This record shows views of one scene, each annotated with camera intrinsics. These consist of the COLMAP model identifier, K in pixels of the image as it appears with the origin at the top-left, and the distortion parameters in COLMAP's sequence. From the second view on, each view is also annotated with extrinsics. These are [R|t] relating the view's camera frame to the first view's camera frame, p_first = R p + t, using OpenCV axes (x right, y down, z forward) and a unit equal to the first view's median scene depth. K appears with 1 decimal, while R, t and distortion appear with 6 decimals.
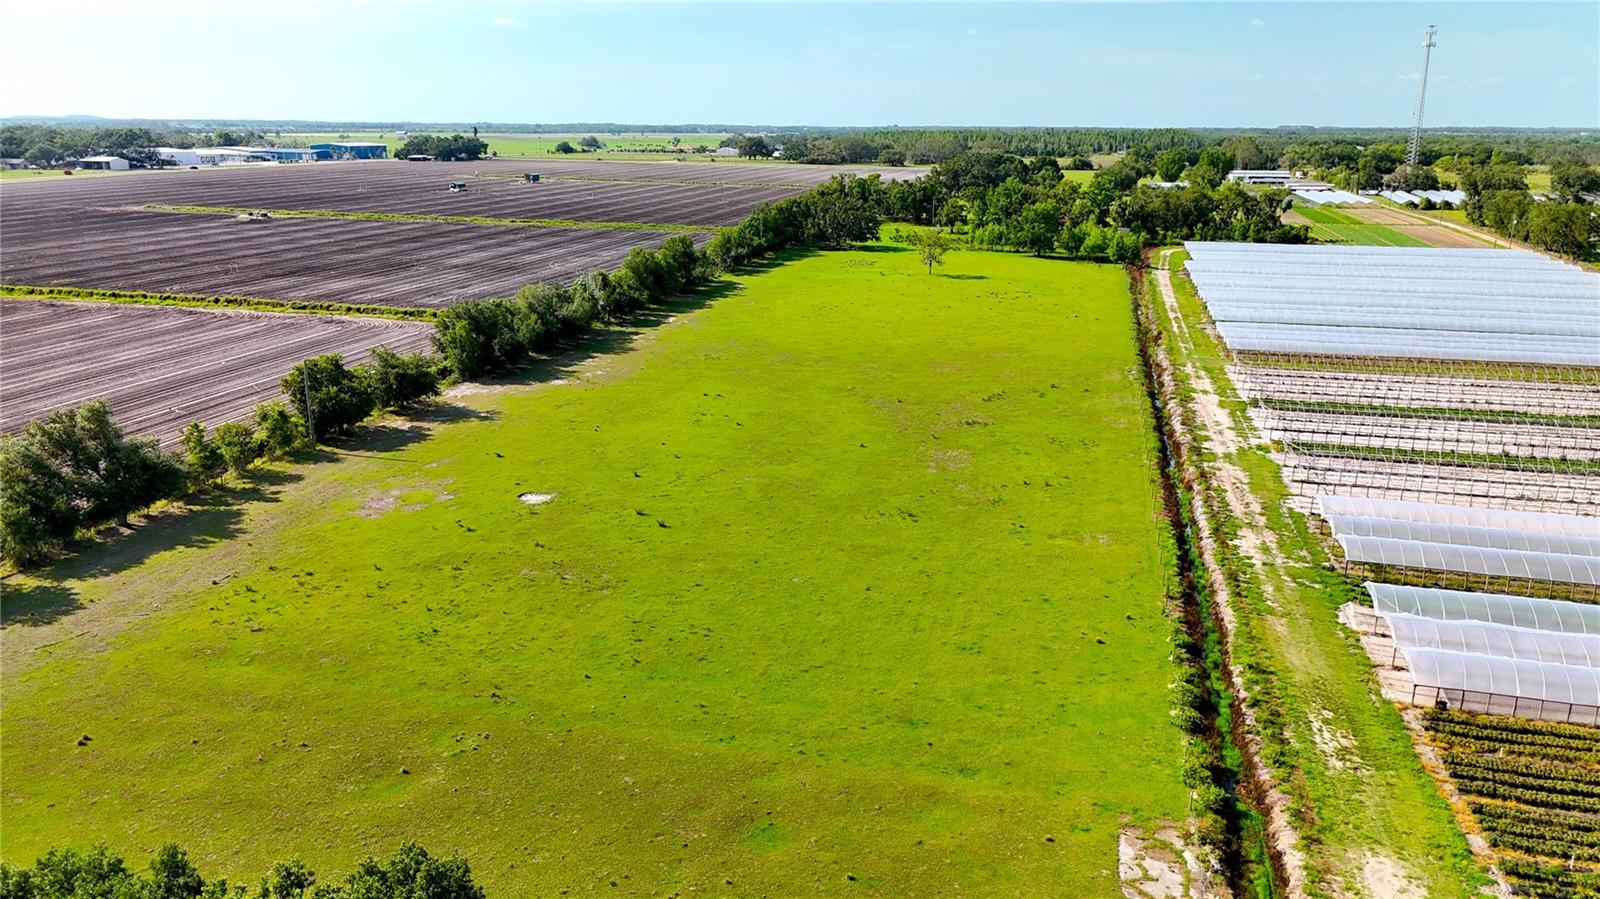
lens RADIAL K [[1188.2, 0, 800.0], [0, 1188.2, 449.5], [0, 0, 1]] dist [0.061722, -0.056859]
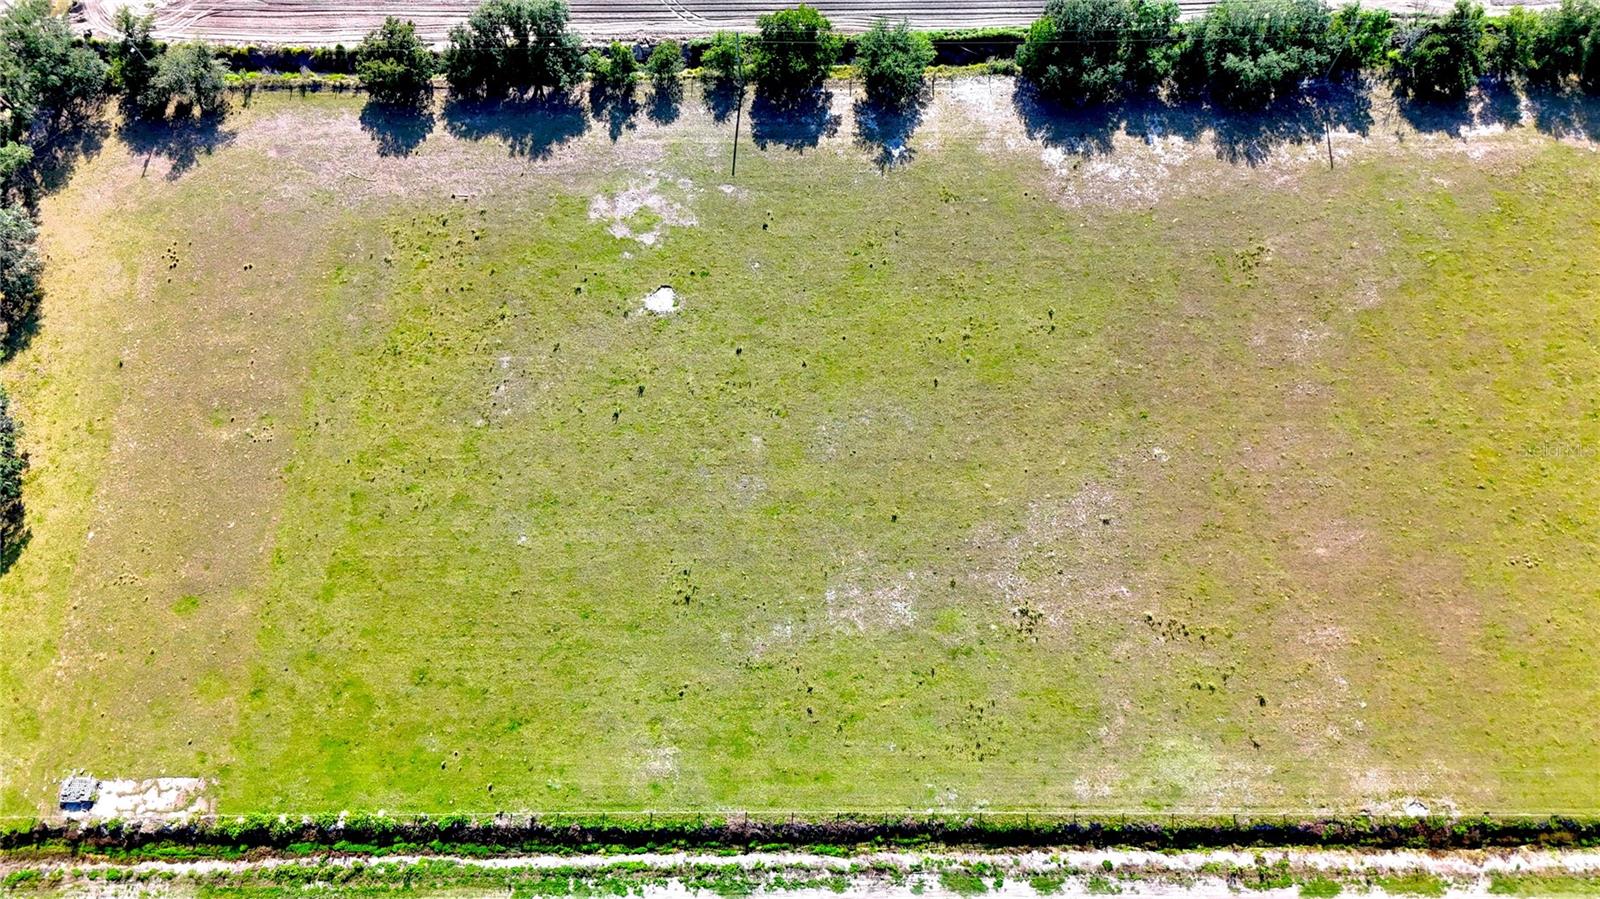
lens RADIAL K [[1188.2, 0, 800.0], [0, 1188.2, 449.5], [0, 0, 1]] dist [0.061722, -0.056859]
pose [[0.239753, 0.893401, -0.379938, 0.403880], [-0.248910, 0.434837, 0.865425, -0.965725], [0.938383, -0.112918, 0.326630, 0.708436]]
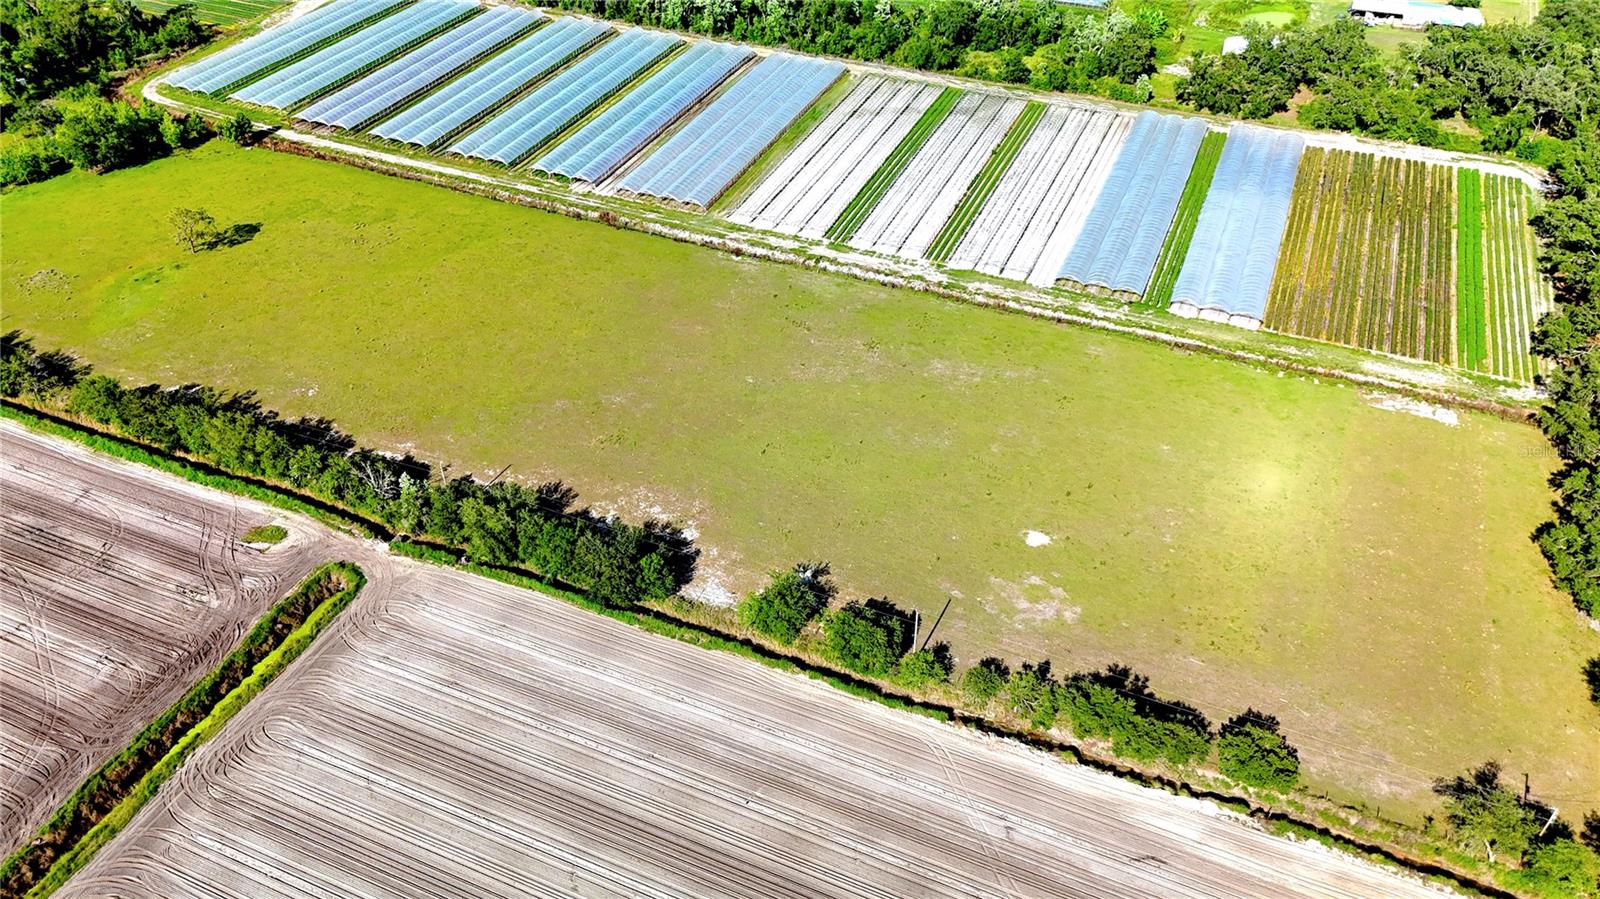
lens RADIAL K [[1183.2, 0, 800.0], [0, 1183.2, 449.5], [0, 0, 1]] dist [0.074810, -0.068501]
pose [[0.155954, -0.624199, 0.765541, -1.346884], [0.264711, 0.773086, 0.576425, -0.992282], [-0.951634, 0.112752, 0.285798, 0.829213]]
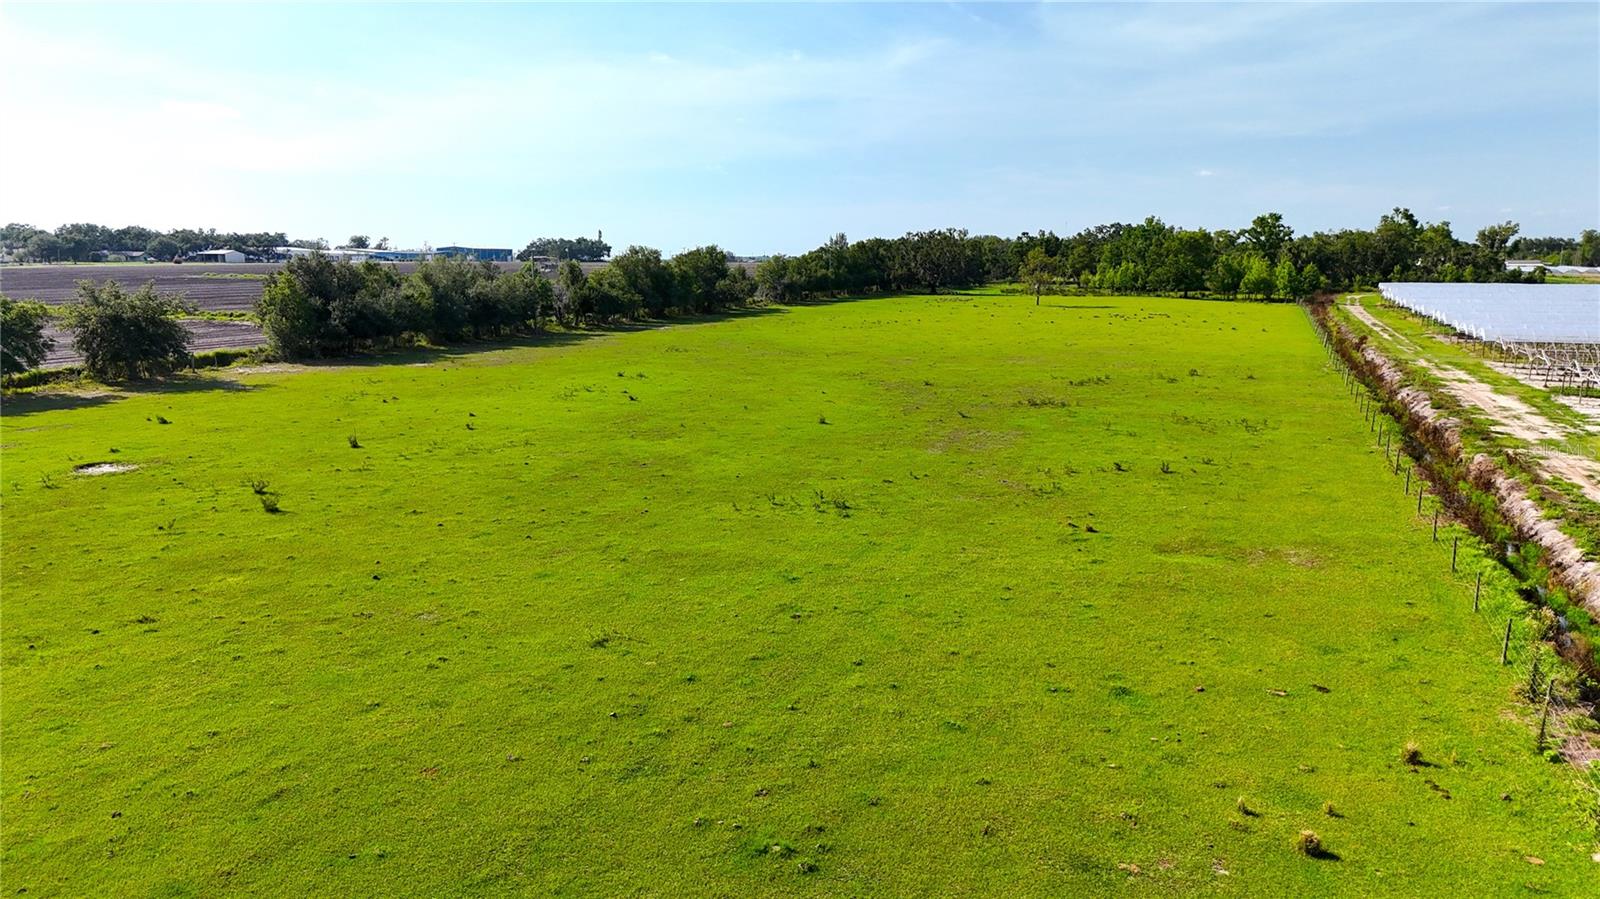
lens RADIAL K [[1188.2, 0, 800.0], [0, 1188.2, 449.5], [0, 0, 1]] dist [0.061722, -0.056859]
pose [[0.992095, 0.013133, -0.124796, 0.126683], [-0.026583, 0.993932, -0.106733, 0.078013], [0.122637, 0.109207, 0.986425, 0.529495]]
